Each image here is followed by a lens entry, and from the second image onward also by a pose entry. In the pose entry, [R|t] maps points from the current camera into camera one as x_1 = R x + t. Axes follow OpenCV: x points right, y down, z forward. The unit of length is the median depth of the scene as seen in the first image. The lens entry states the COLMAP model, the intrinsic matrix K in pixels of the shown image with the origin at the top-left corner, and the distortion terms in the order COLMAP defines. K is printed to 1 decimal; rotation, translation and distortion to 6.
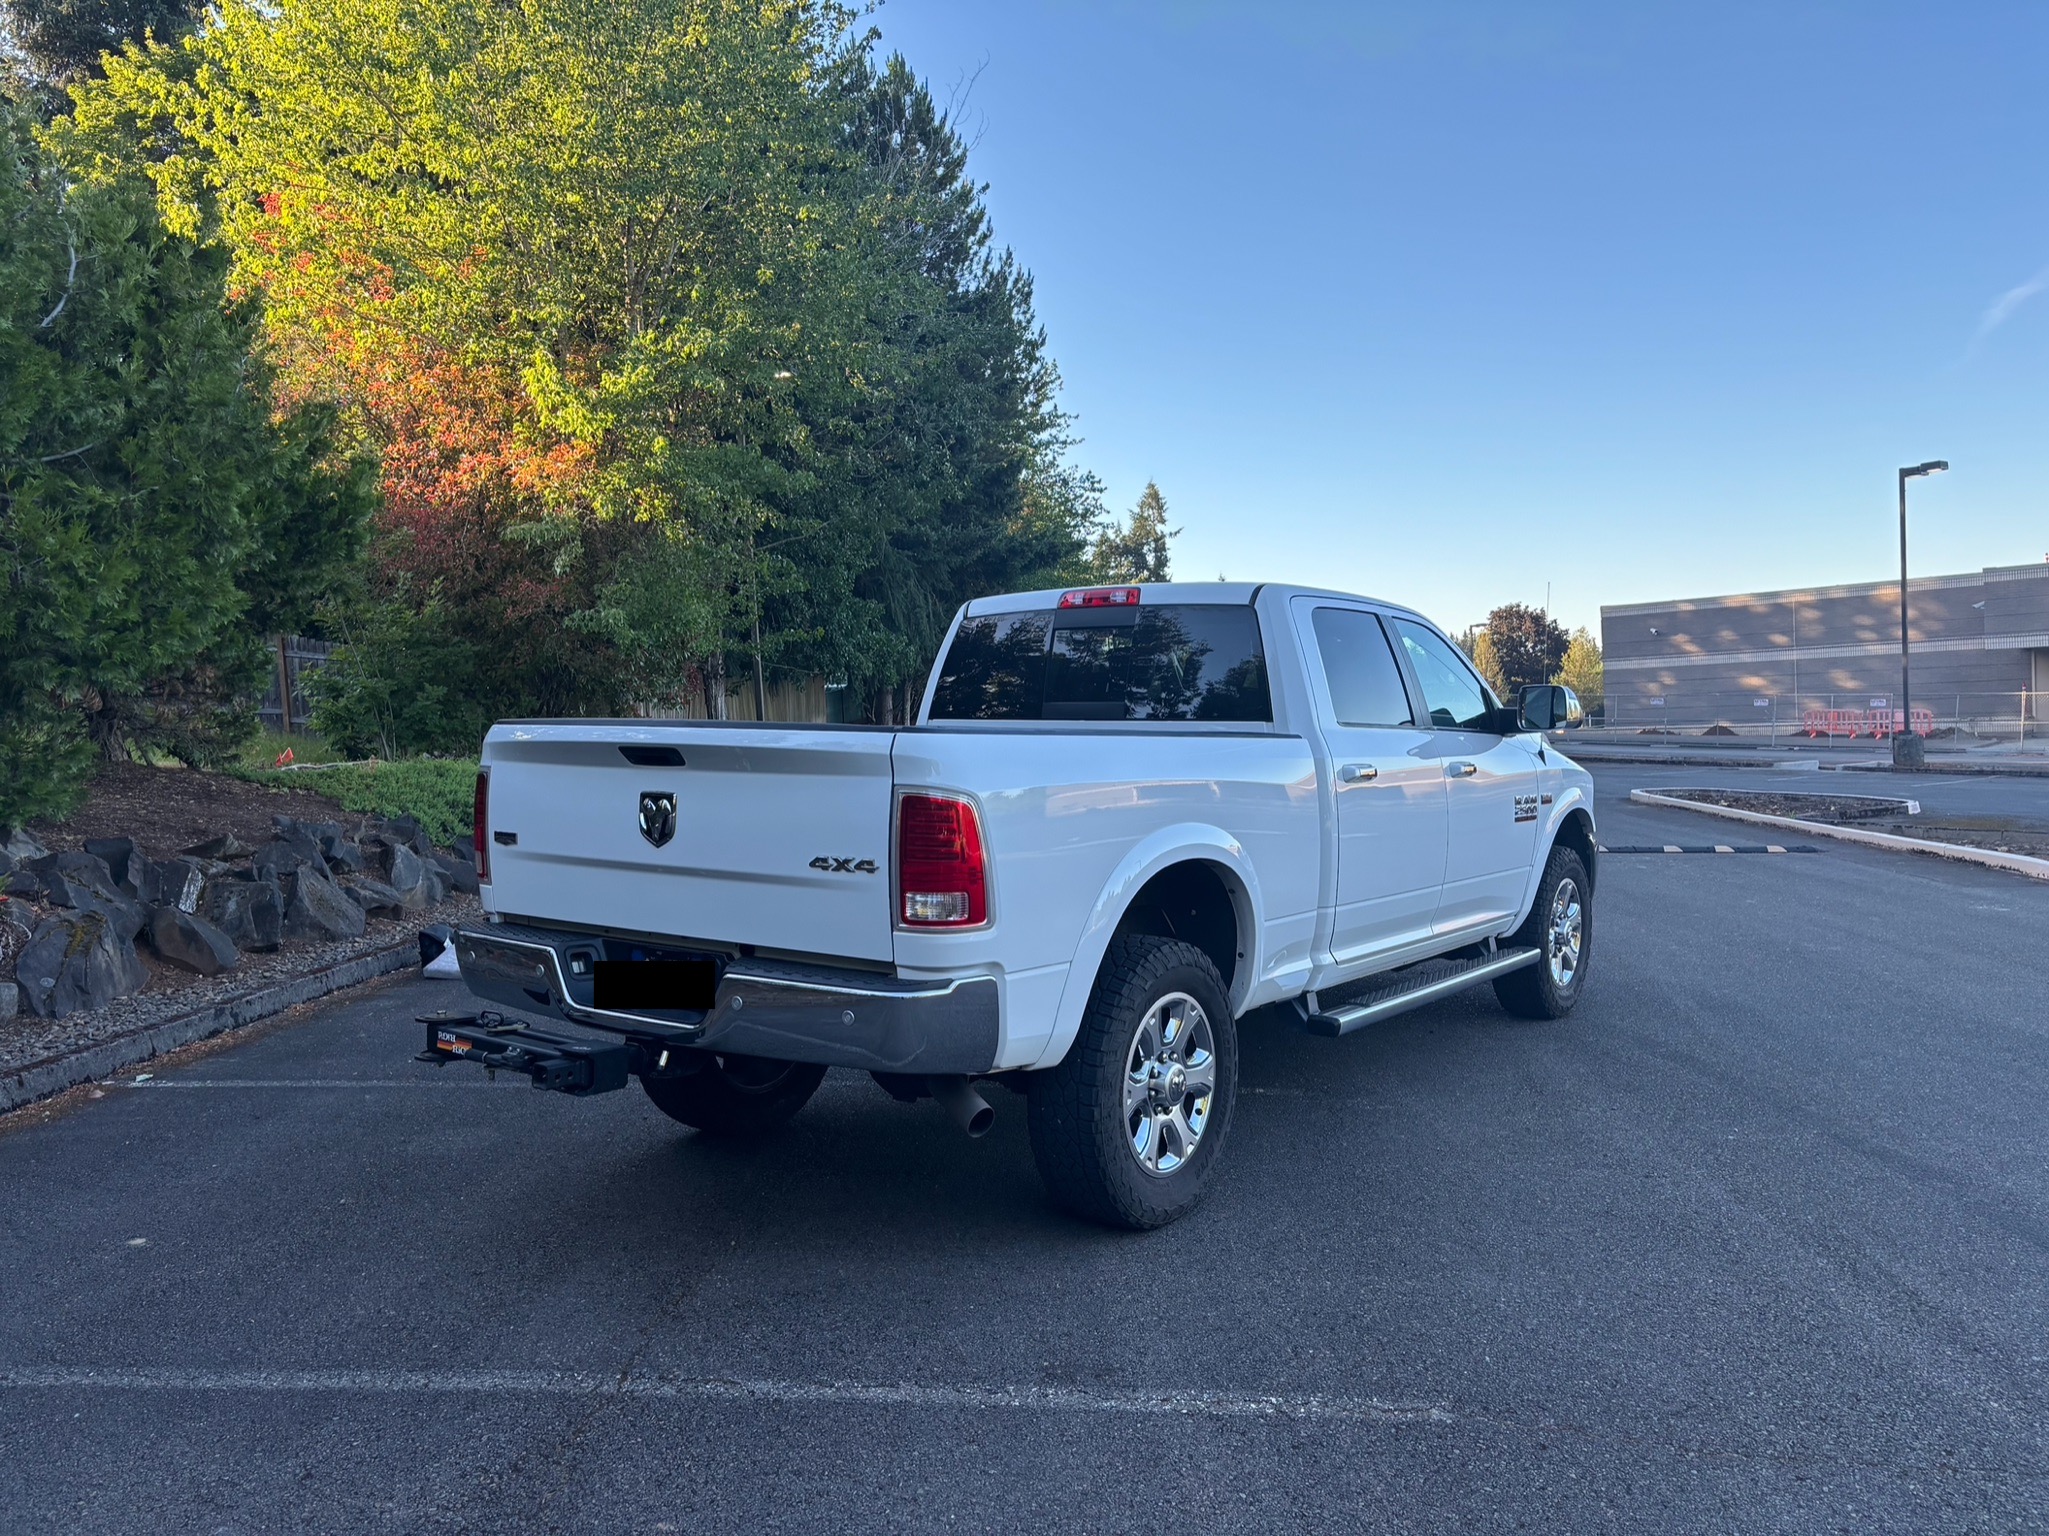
lens RADIAL K [[1542.6, 0, 1029.3], [0, 1542.6, 800.6], [0, 0, 1]] dist [0.052717, -0.052285]
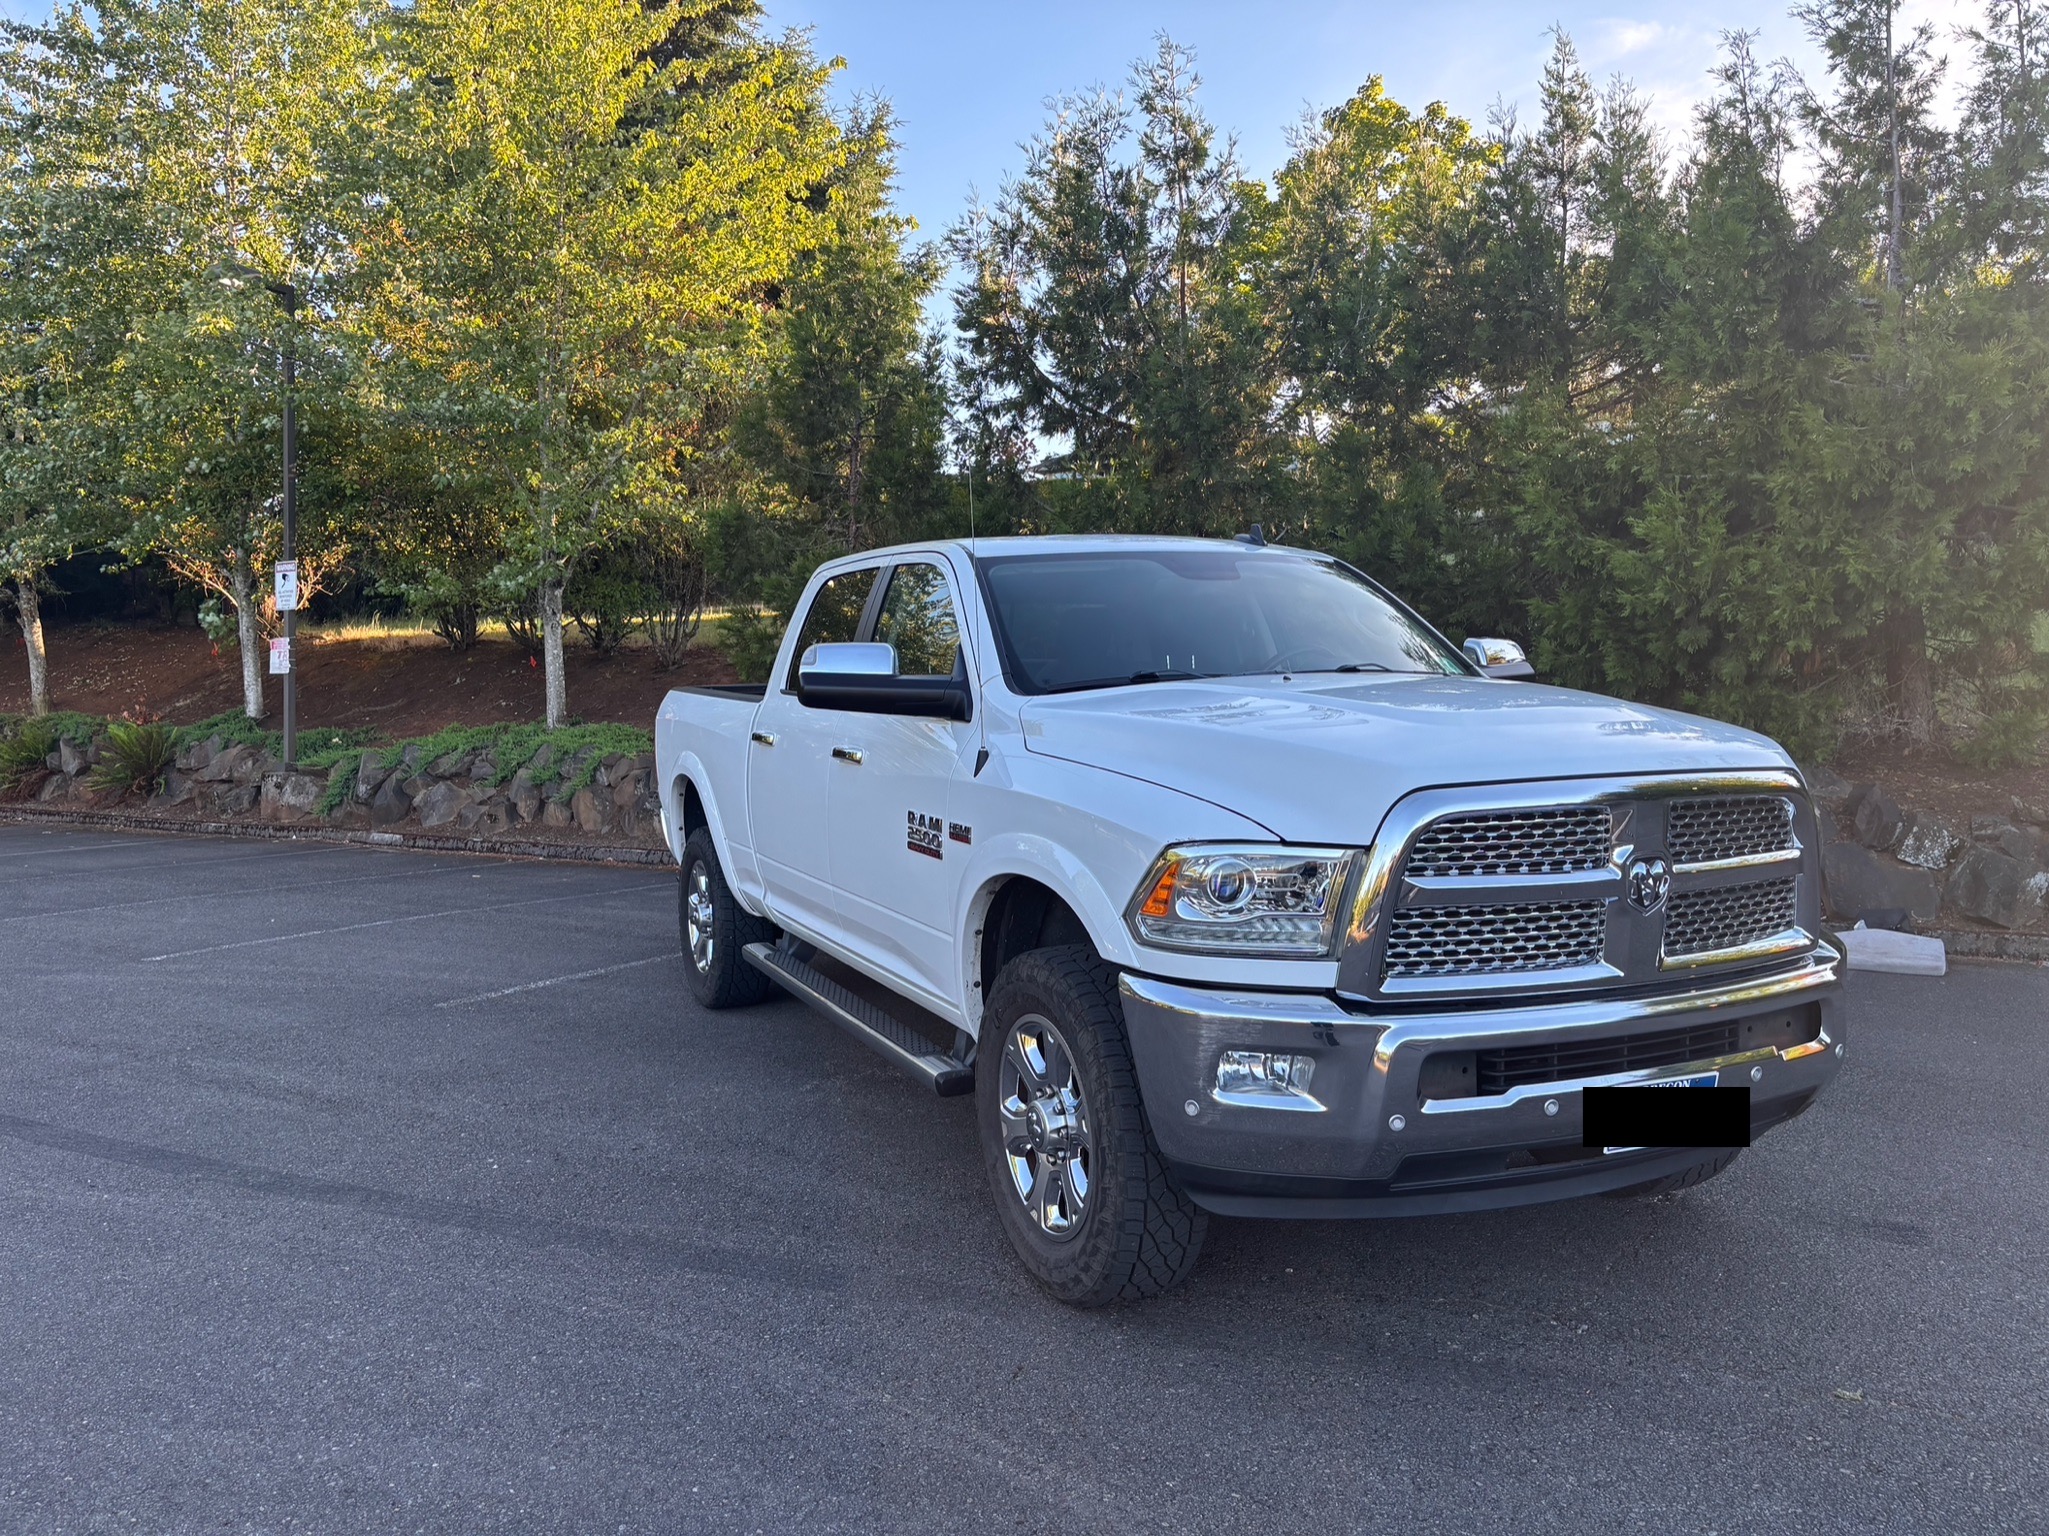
lens RADIAL K [[1542.6, 0, 1021.6], [0, 1542.6, 769.4], [0, 0, 1]] dist [0.052717, -0.052285]
pose [[-0.499944, 0.057783, -0.864128, 0.979574], [-0.037933, 0.995353, 0.088504, -0.090295], [0.865226, 0.077026, -0.495429, 1.565272]]
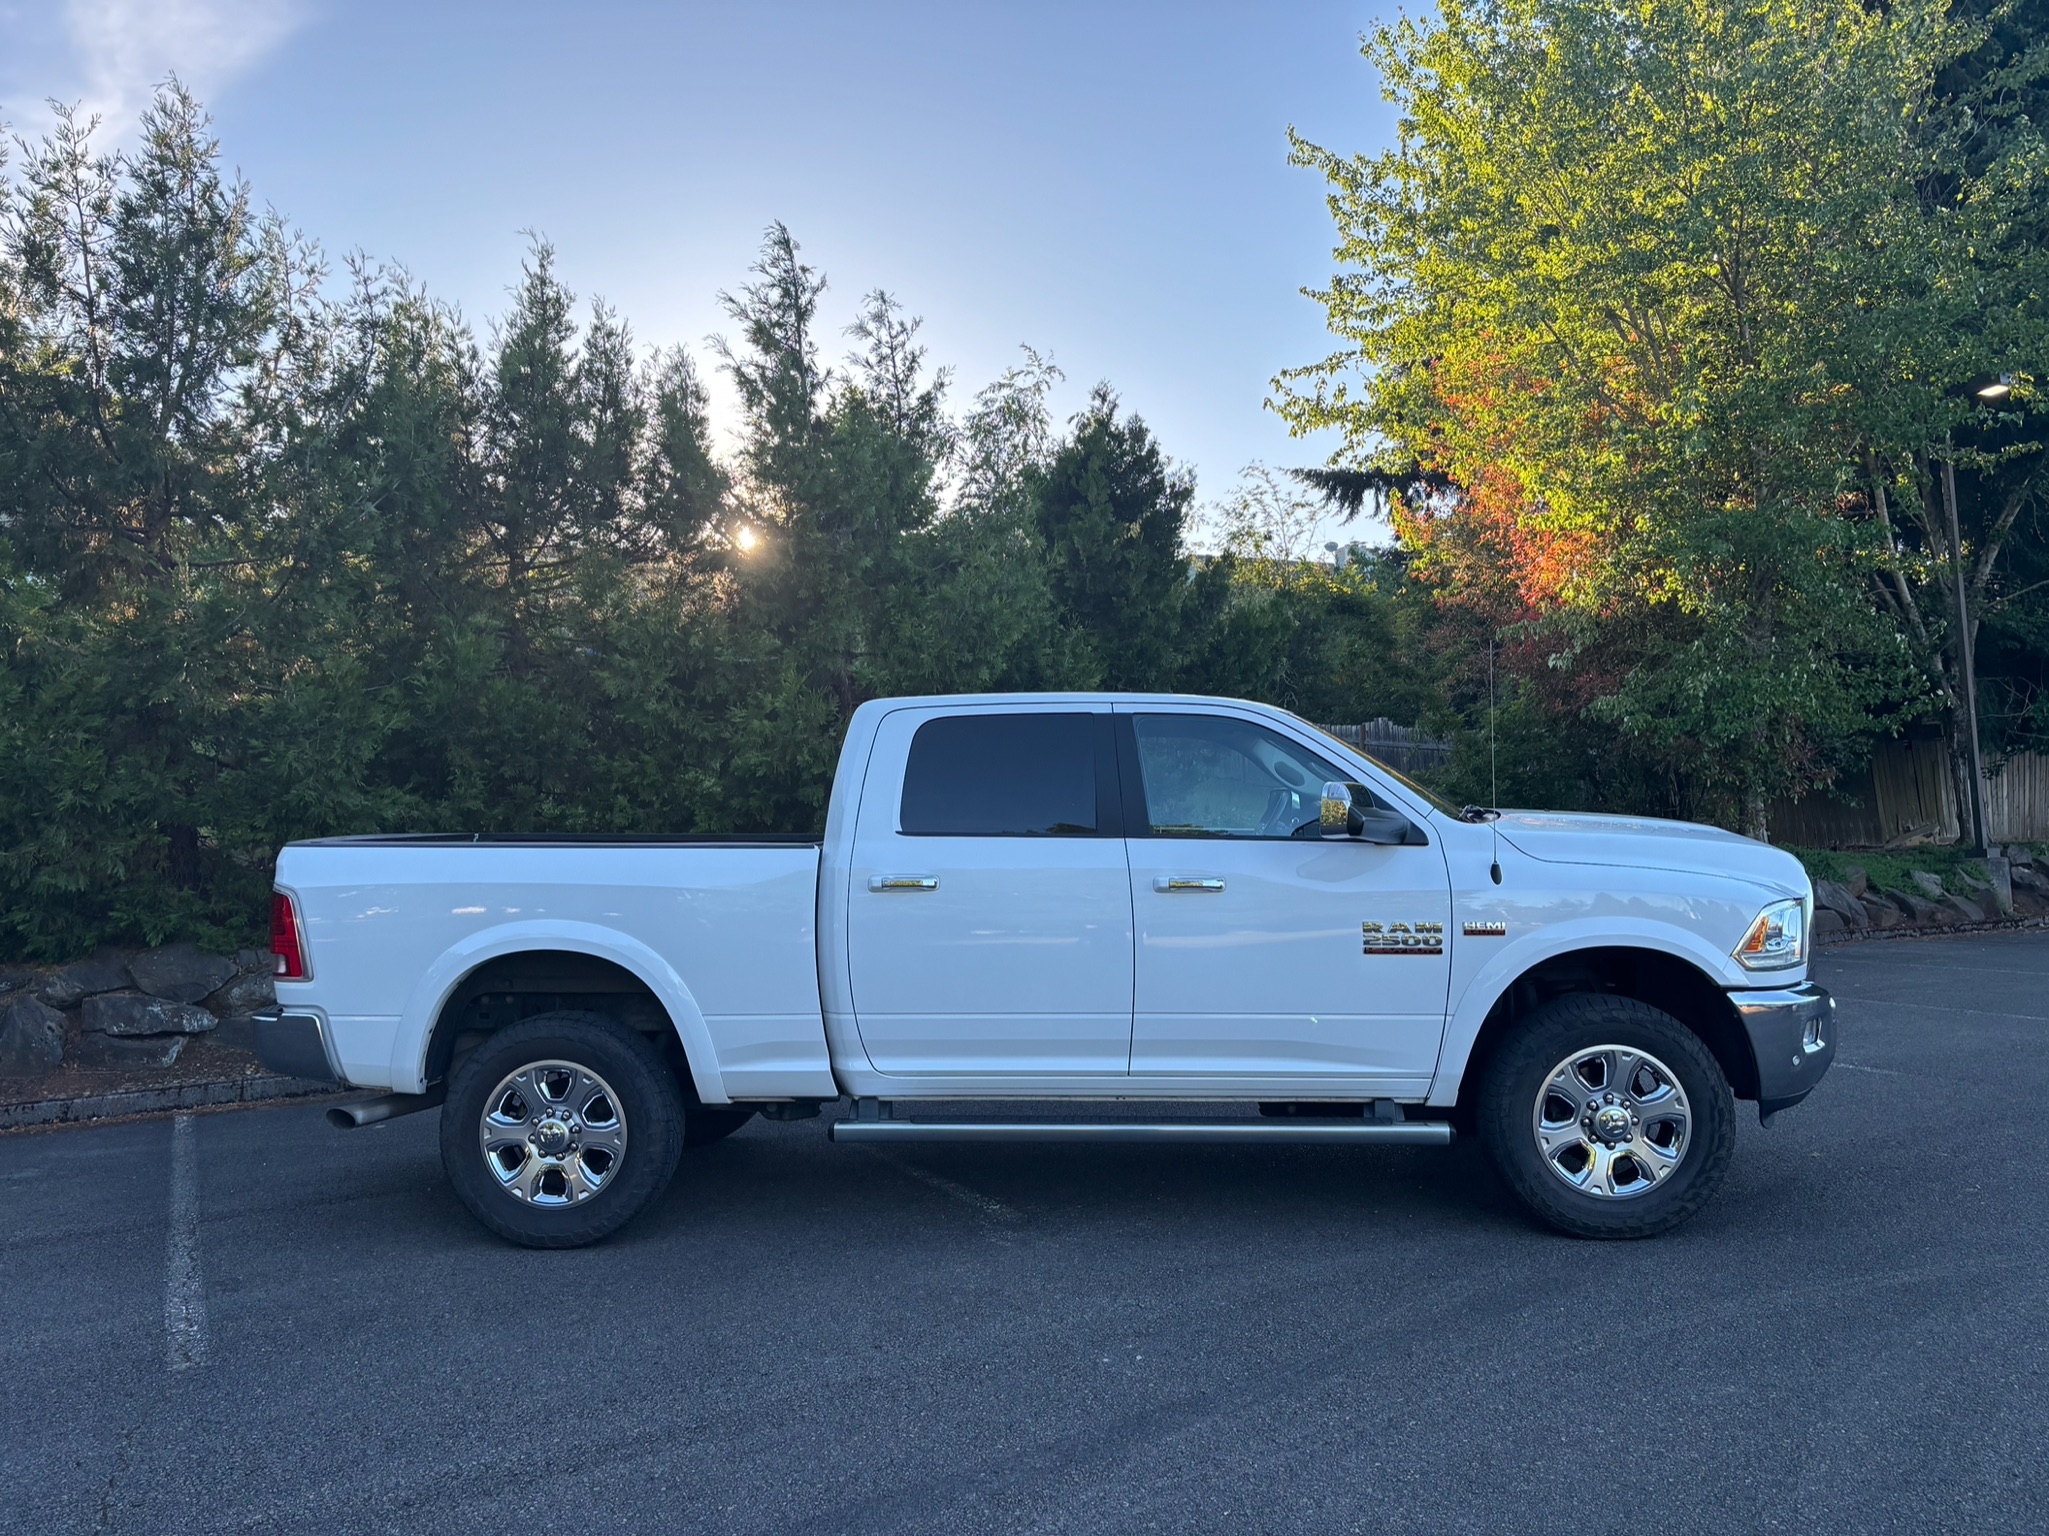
lens RADIAL K [[1542.6, 0, 1023.3], [0, 1542.6, 787.9], [0, 0, 1]] dist [0.052717, -0.052285]
pose [[0.541371, -0.024114, -0.840438, 1.017485], [-0.027413, 0.998551, -0.046309, -0.033209], [0.840337, 0.048109, 0.539925, 0.487202]]
